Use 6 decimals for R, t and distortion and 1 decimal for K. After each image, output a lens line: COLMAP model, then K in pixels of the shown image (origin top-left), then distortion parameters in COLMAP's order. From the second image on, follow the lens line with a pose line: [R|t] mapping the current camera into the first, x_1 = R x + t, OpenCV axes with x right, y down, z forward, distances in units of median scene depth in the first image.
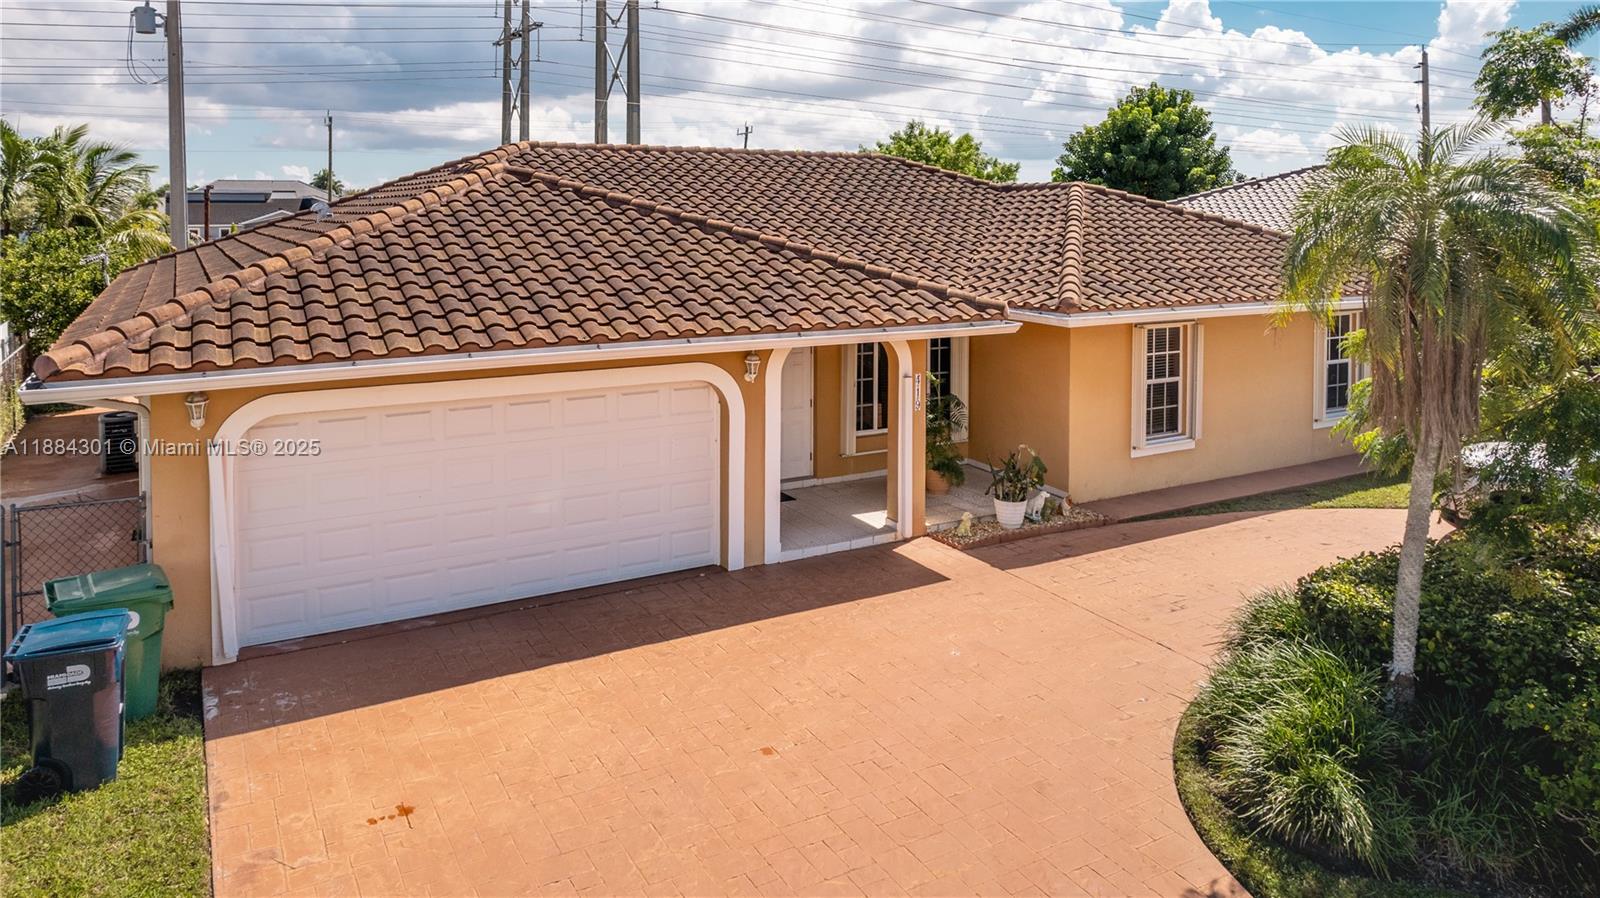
lens RADIAL K [[1014.6, 0, 801.2], [0, 1014.6, 459.0], [0, 0, 1]] dist [-0.049836, 0.036136]
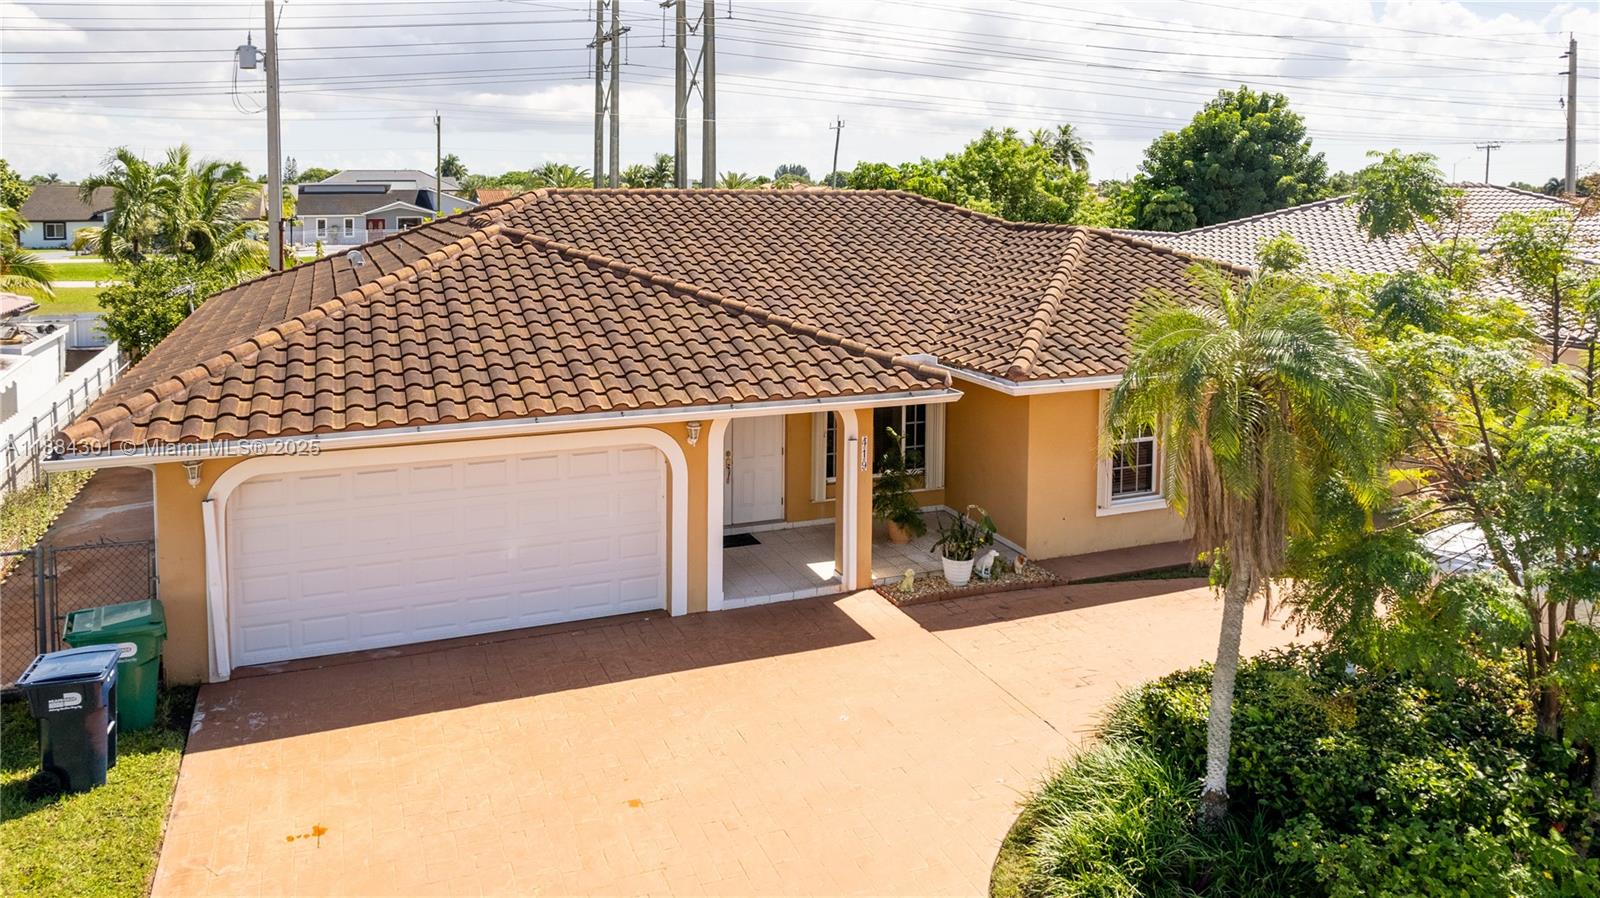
lens RADIAL K [[1014.6, 0, 769.9], [0, 1014.6, 482.5], [0, 0, 1]] dist [-0.049836, 0.036136]
pose [[0.988910, 0.042403, -0.142333, 0.179808], [-0.035998, 0.998233, 0.047272, -0.087458], [0.144086, -0.041624, 0.988689, -0.052881]]
